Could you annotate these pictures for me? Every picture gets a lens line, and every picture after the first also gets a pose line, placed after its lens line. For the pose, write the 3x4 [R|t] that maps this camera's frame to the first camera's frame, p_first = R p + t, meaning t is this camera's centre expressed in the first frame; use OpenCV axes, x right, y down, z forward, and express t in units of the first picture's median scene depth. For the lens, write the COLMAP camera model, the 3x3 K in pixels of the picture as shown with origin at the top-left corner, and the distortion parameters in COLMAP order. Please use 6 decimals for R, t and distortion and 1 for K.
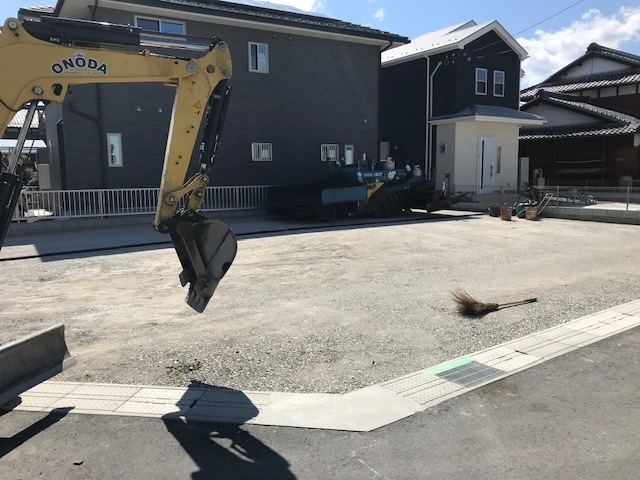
lens RADIAL K [[521.6, 0, 310.5], [0, 521.6, 241.2], [0, 0, 1]] dist [-0.000106, -0.005706]
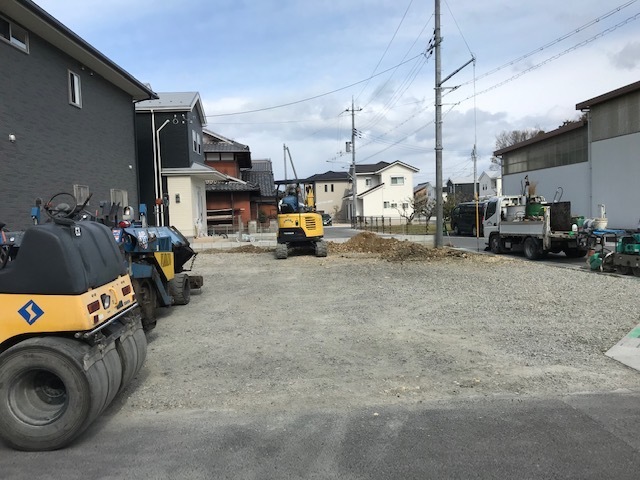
lens RADIAL K [[521.6, 0, 310.5], [0, 521.6, 241.2], [0, 0, 1]] dist [-0.000106, -0.005706]
pose [[0.490229, -0.048978, 0.870216, -0.561232], [0.143763, 0.989288, -0.025308, -0.017887], [-0.859655, 0.137511, 0.492020, 0.232276]]
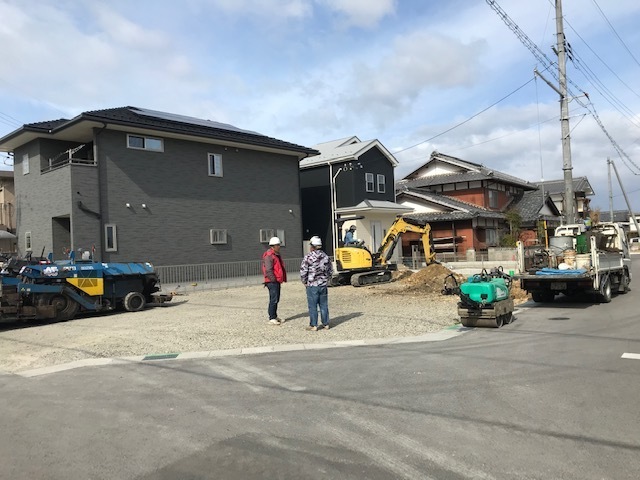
lens RADIAL K [[521.6, 0, 310.5], [0, 521.6, 241.2], [0, 0, 1]] dist [-0.000106, -0.005706]
pose [[0.961442, -0.024901, 0.273878, -0.192605], [0.068958, 0.985905, -0.152437, 0.039713], [-0.266222, 0.165445, 0.949607, -0.215179]]
